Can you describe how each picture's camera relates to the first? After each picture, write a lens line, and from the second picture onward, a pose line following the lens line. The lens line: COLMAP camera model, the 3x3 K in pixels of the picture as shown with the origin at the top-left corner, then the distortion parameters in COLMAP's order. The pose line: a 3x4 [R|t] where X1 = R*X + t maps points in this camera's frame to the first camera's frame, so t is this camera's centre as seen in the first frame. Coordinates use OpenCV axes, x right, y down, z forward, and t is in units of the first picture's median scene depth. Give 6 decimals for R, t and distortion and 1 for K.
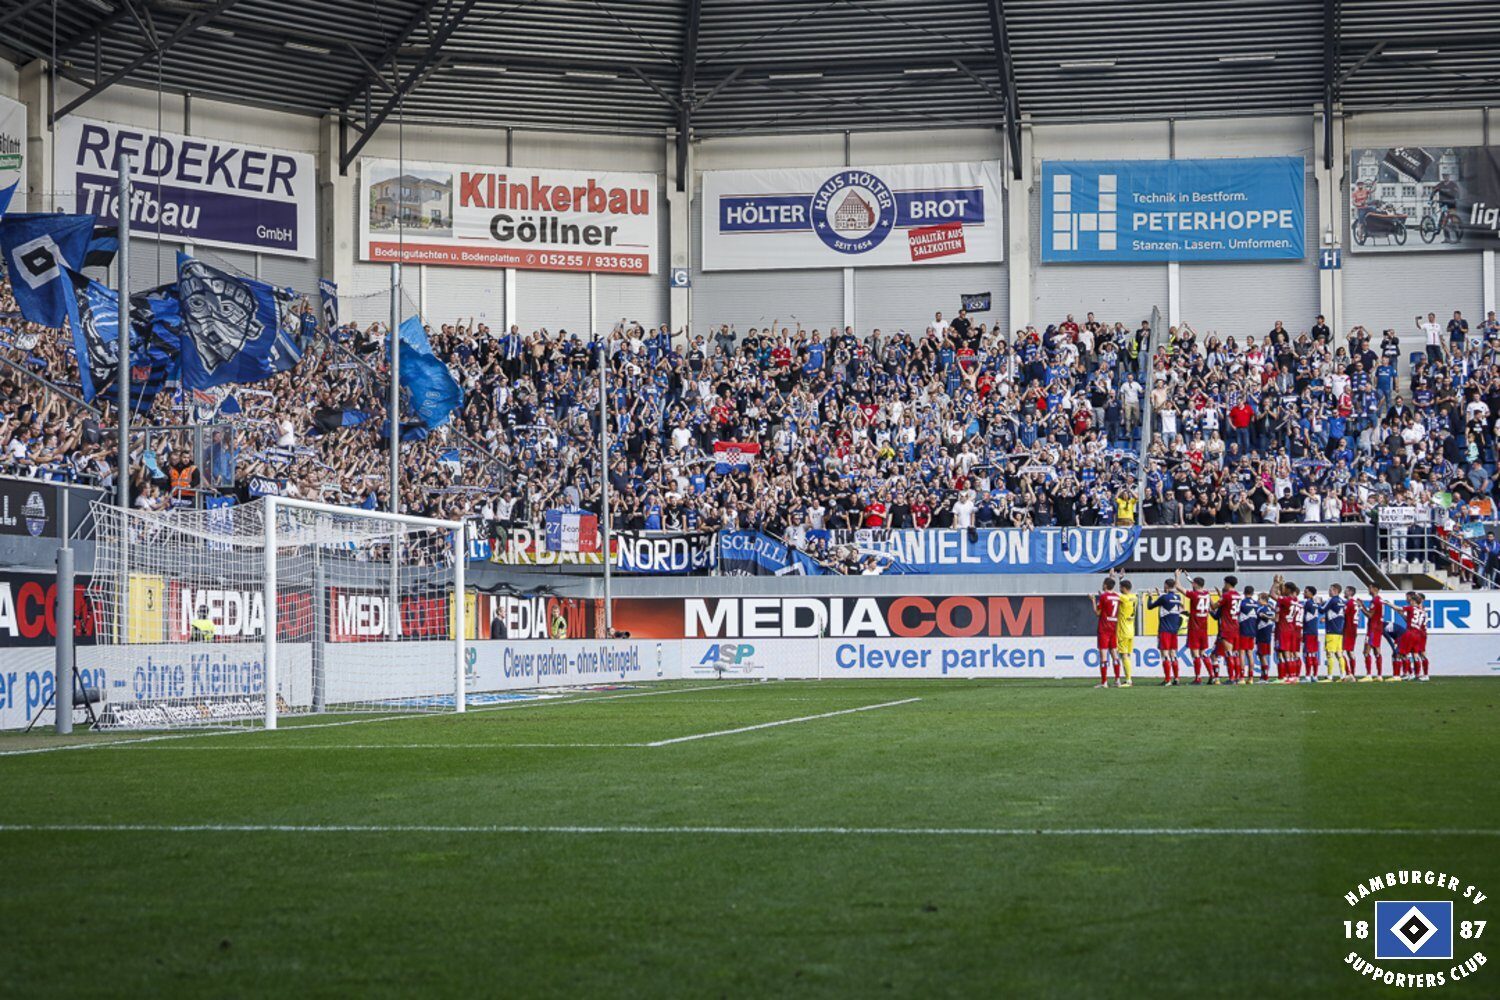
lens RADIAL K [[2984.7, 0, 754.6], [0, 2984.7, 494.6], [0, 0, 1]] dist [-0.029193, 0.000000]
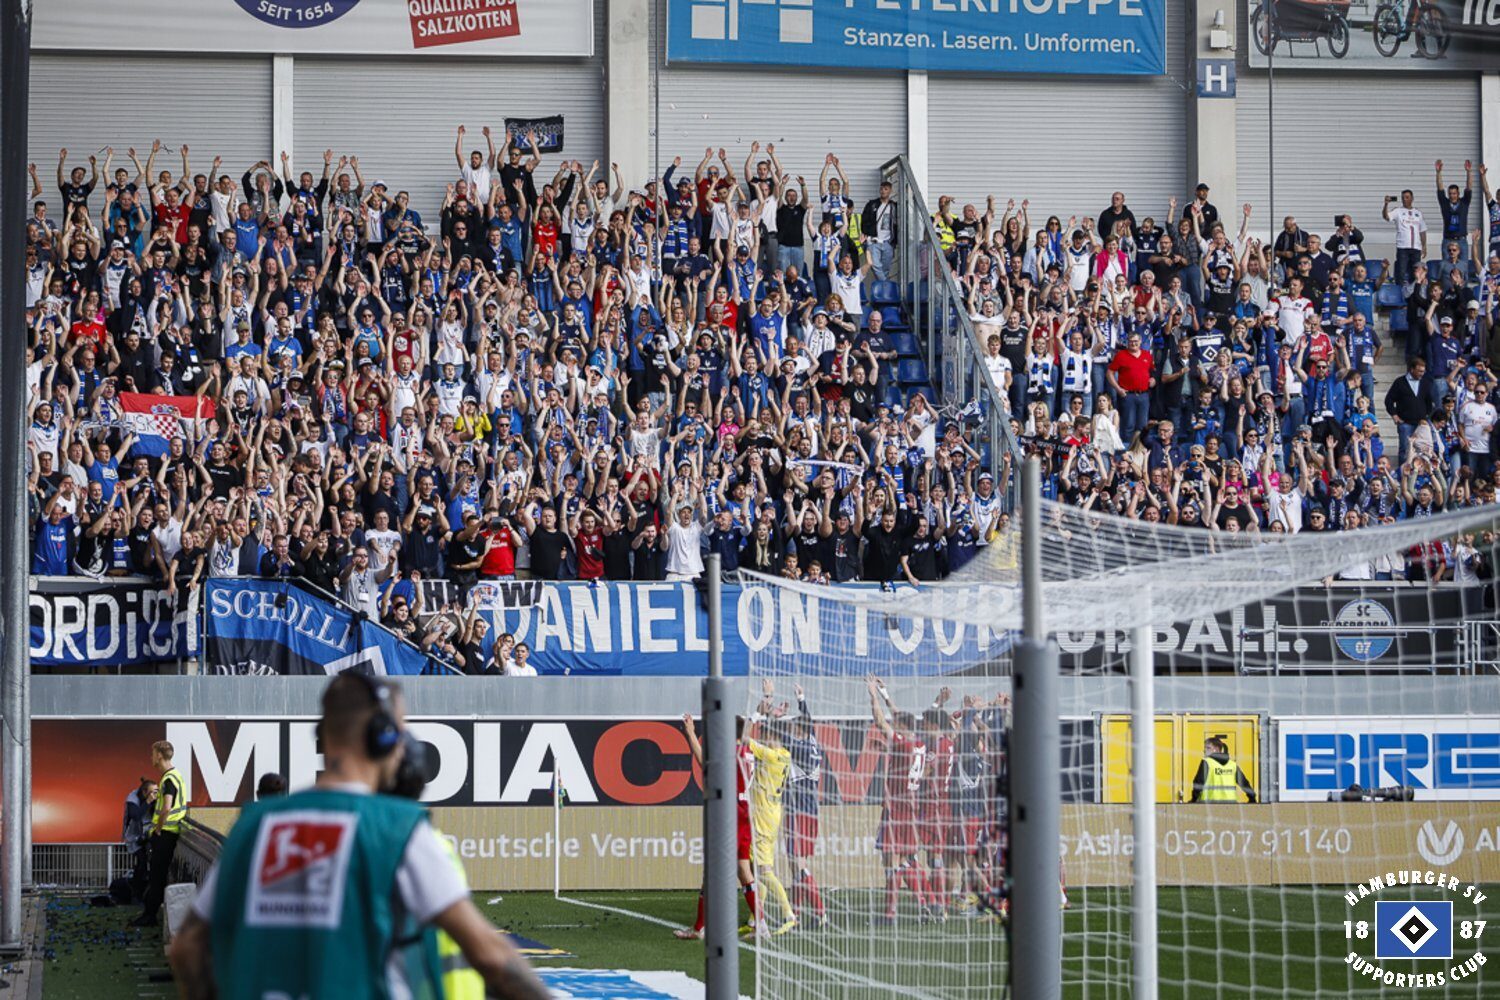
lens RADIAL K [[4899.7, 0, 701.0], [0, 4899.7, 576.9], [0, 0, 1]] dist [-0.052377, 0.000000]
pose [[0.953447, 0.013706, 0.301249, -0.158581], [-0.016930, 0.999824, 0.008096, 0.003684], [-0.301085, -0.012819, 0.953511, 0.210122]]
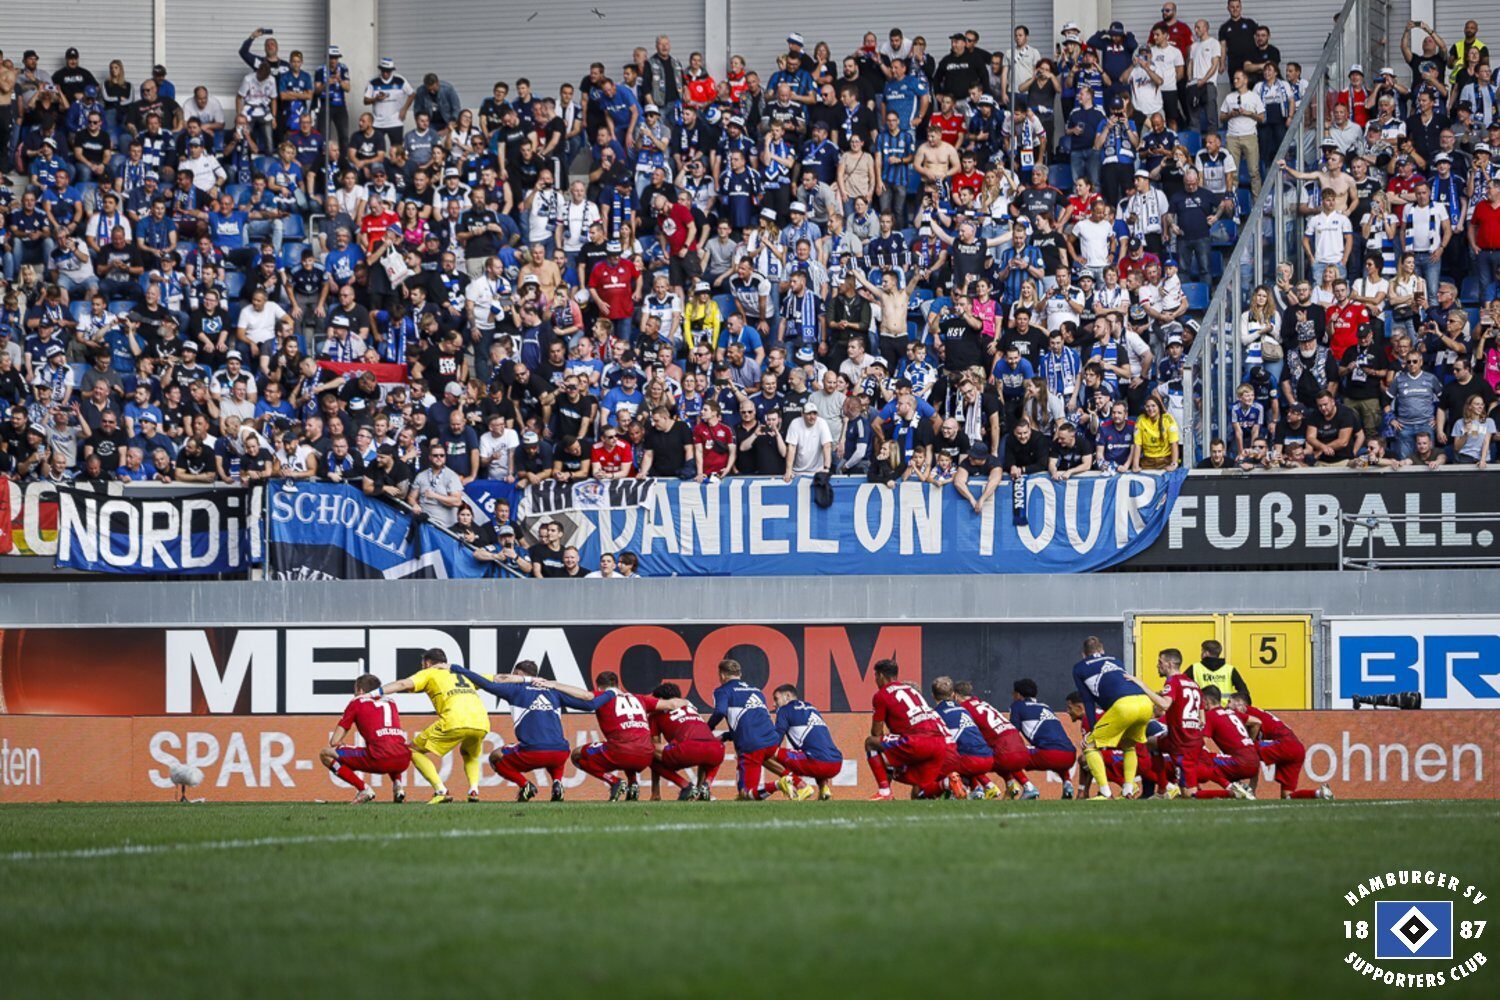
lens RADIAL K [[6579.2, 0, 727.7], [0, 6579.2, 623.2], [0, 0, 1]] dist [0.152741, 0.000000]
pose [[0.992771, 0.000900, -0.120018, 0.164839], [0.002543, 0.999589, 0.028538, 0.004692], [0.119995, -0.028637, 0.992361, 0.005965]]
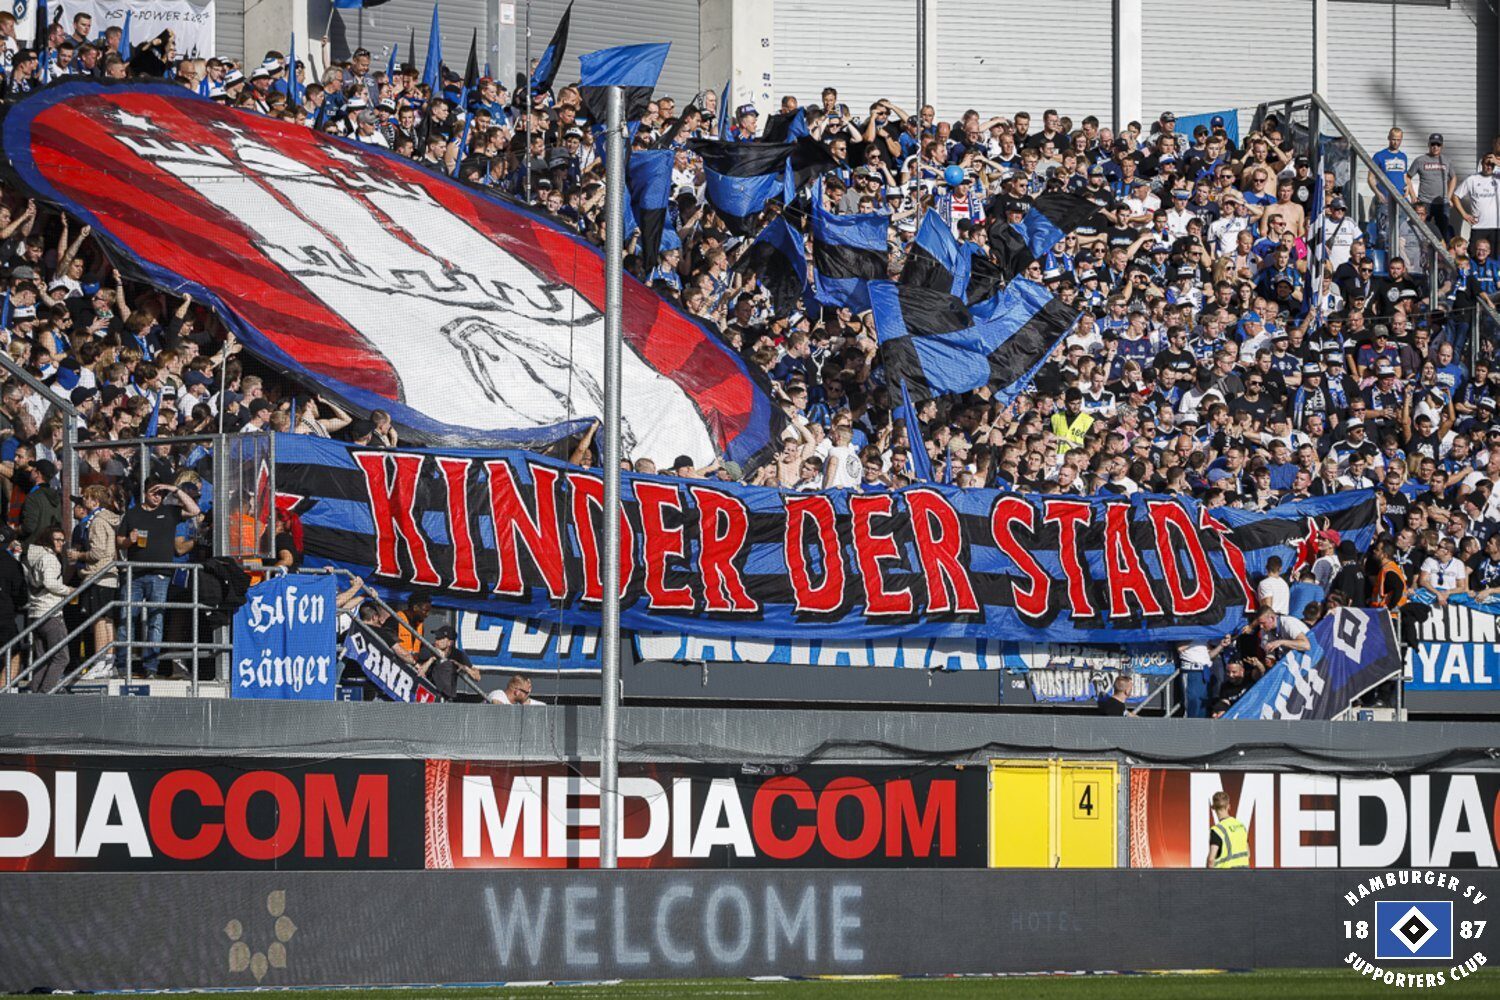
lens RADIAL K [[8283.2, 0, 752.4], [0, 8283.2, 498.8], [0, 0, 1]] dist [-0.001741, 0.000000]
pose [[0.855277, -0.014415, -0.517970, 0.401864], [0.017773, 0.999841, 0.001522, -0.008807], [0.517866, -0.010507, 0.855397, -0.094498]]
